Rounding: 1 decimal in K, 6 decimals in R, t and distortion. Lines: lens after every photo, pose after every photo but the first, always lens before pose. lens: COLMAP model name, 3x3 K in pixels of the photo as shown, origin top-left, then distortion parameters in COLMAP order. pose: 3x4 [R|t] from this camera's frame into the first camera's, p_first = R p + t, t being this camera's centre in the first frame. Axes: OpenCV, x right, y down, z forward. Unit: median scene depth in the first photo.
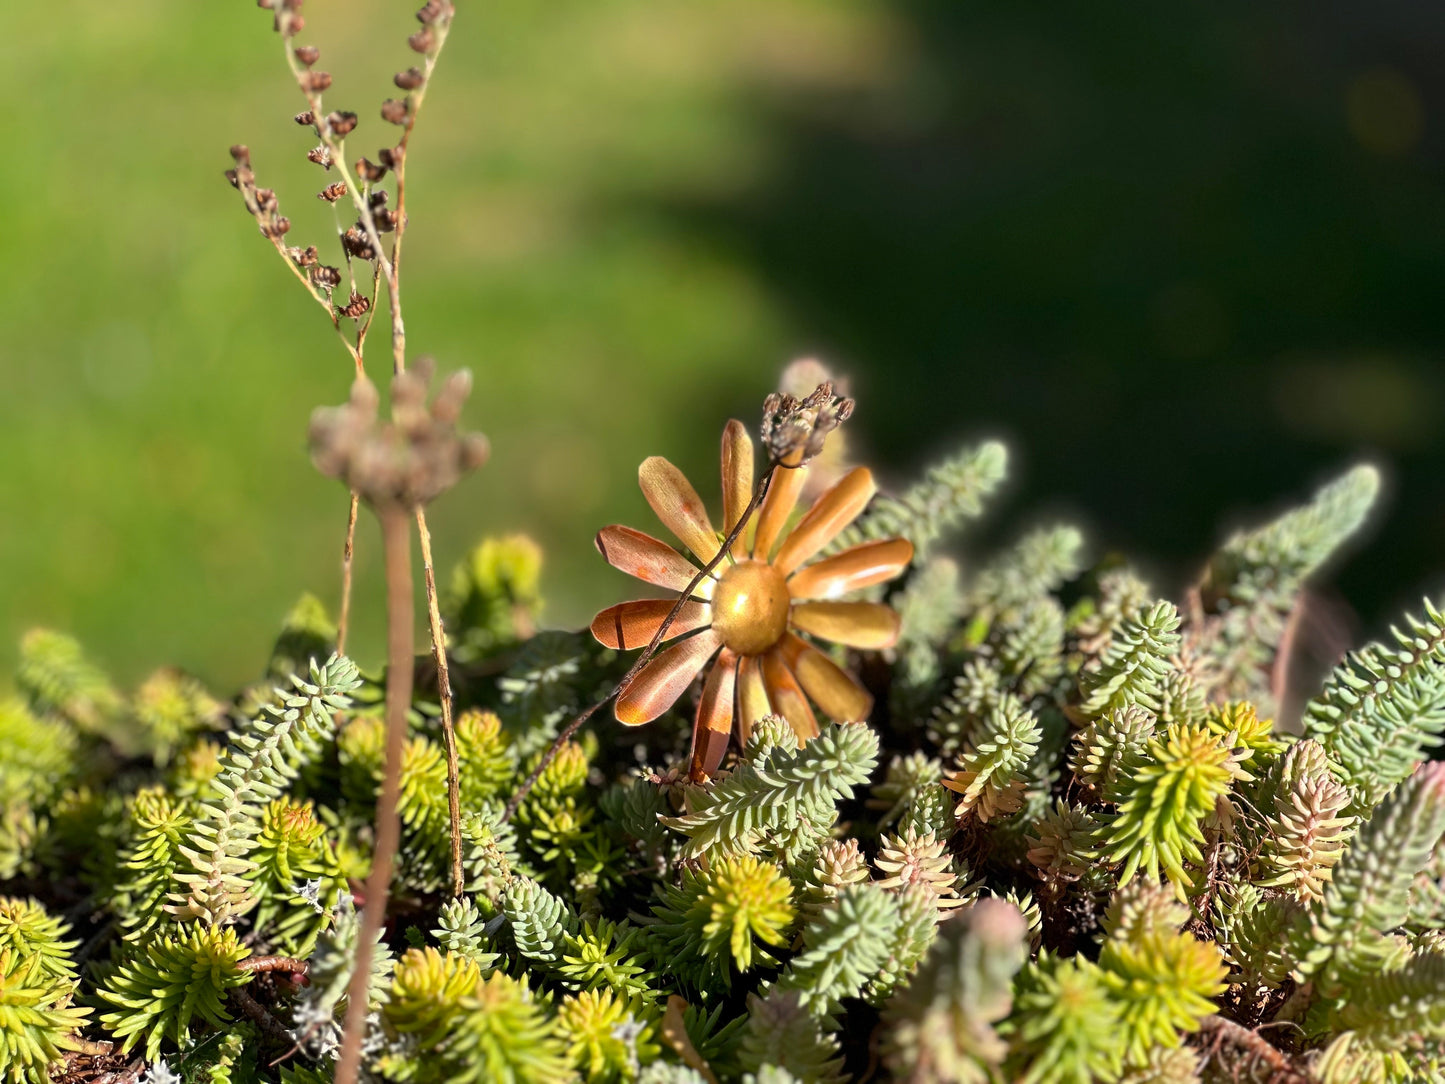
lens RADIAL K [[3137.3, 0, 686.9], [0, 3137.3, 539.5], [0, 0, 1]] dist [0.285824, -2.233785]
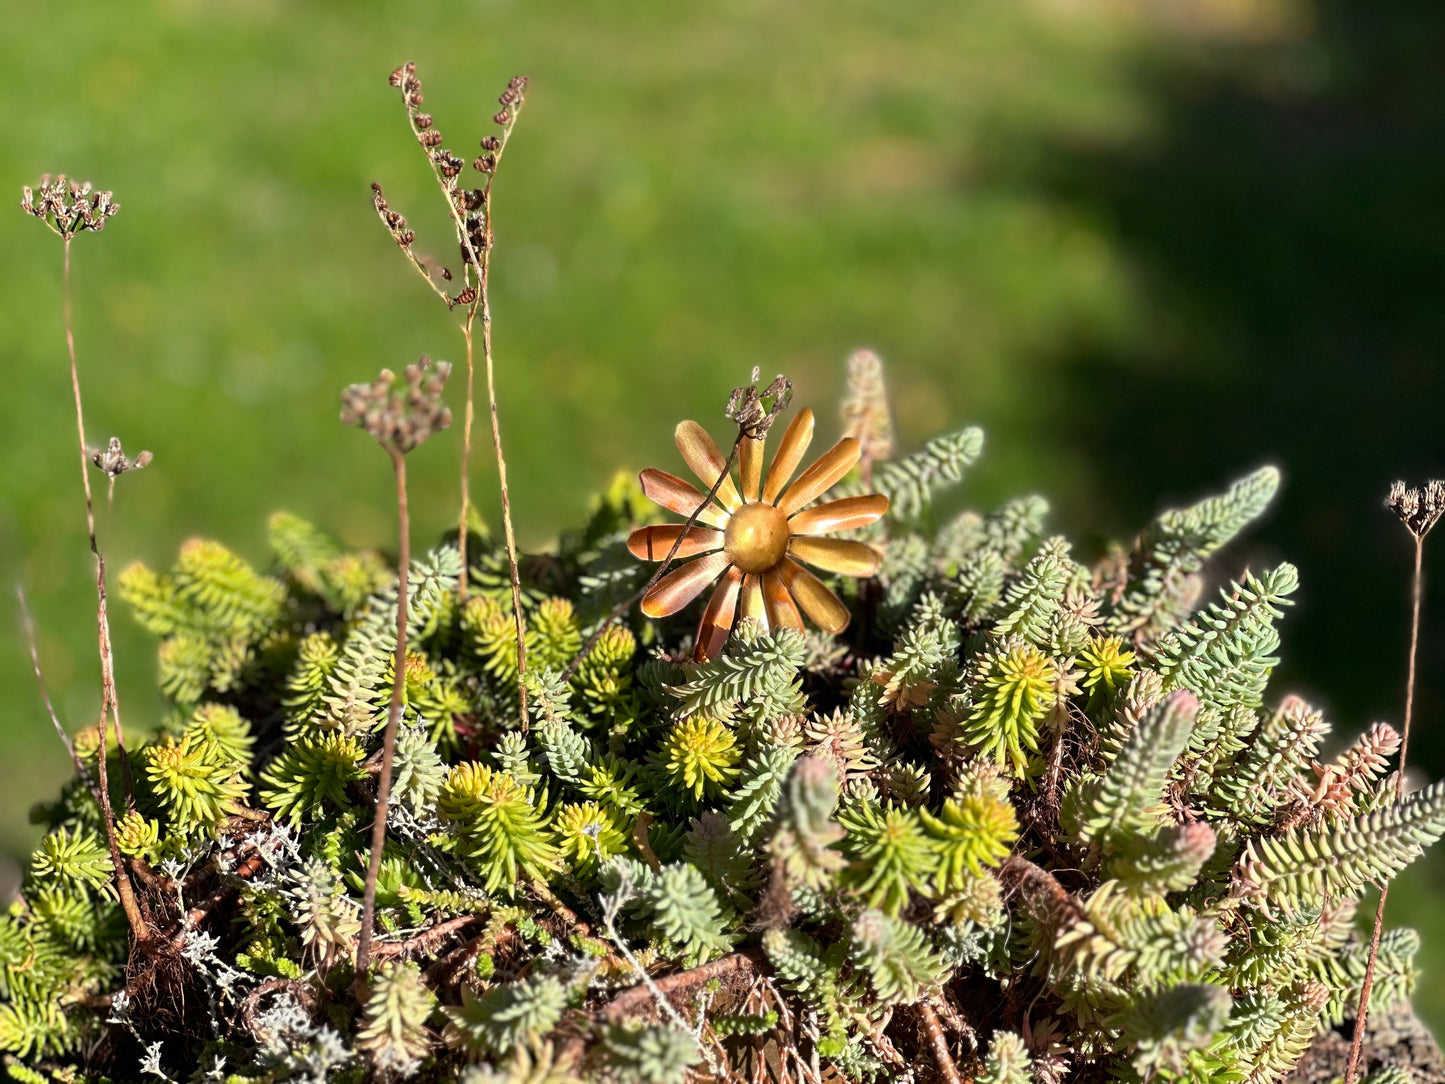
lens RADIAL K [[3155.6, 0, 722.5], [0, 3155.6, 542.0], [0, 0, 1]] dist [-0.272420, 5.210422]
pose [[0.986856, 0.081749, -0.139398, 0.200113], [-0.077861, 0.996414, 0.033124, -0.020471], [0.141606, -0.021835, 0.989682, -0.337991]]
